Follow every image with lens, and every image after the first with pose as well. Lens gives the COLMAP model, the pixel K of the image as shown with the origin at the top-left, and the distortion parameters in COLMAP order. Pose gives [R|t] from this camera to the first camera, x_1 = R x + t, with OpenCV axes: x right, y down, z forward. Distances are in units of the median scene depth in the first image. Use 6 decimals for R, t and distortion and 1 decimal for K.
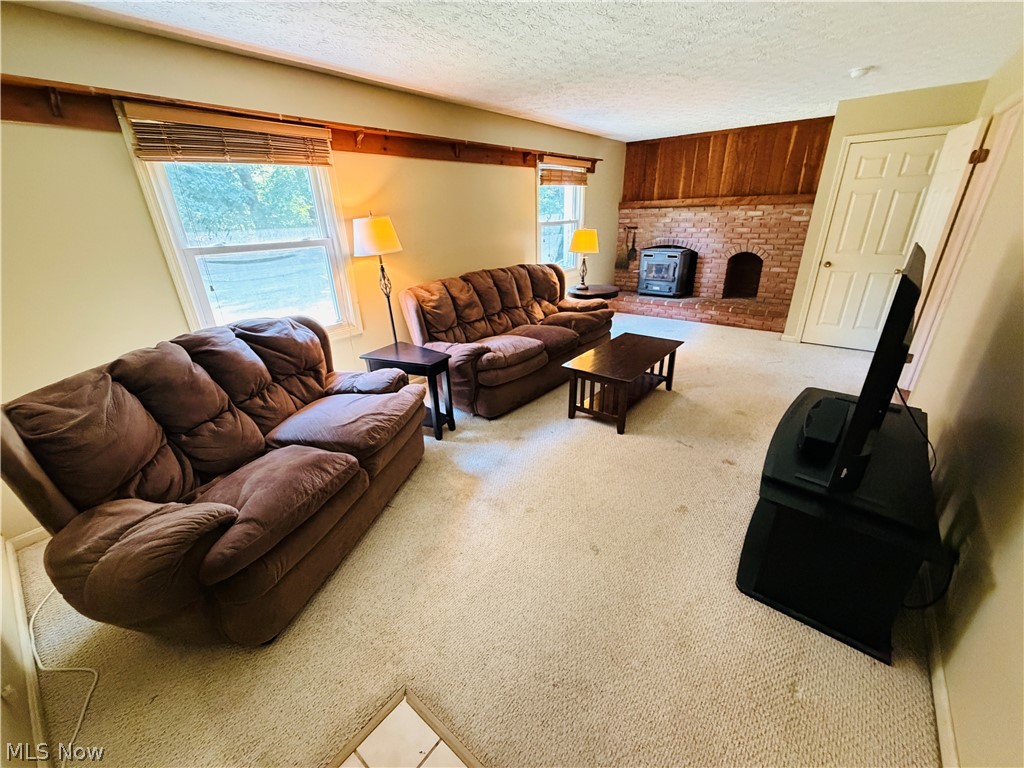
lens RADIAL K [[410.3, 0, 508.7], [0, 410.3, 380.9], [0, 0, 1]] dist [0.001001, 0.000098]
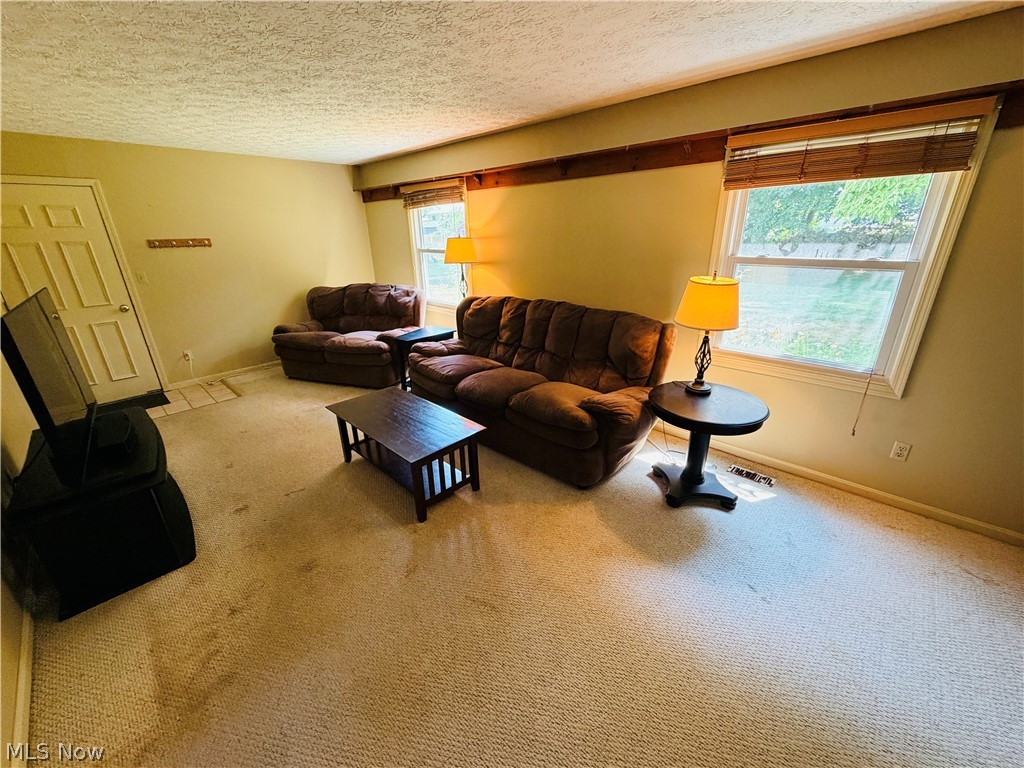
lens RADIAL K [[410.3, 0, 507.8], [0, 410.3, 388.9], [0, 0, 1]] dist [0.001001, 0.000098]
pose [[-0.090118, 0.376695, -0.921943, 1.055083], [-0.375667, 0.844471, 0.381762, -0.526456], [0.922363, 0.380748, 0.065410, 1.186342]]
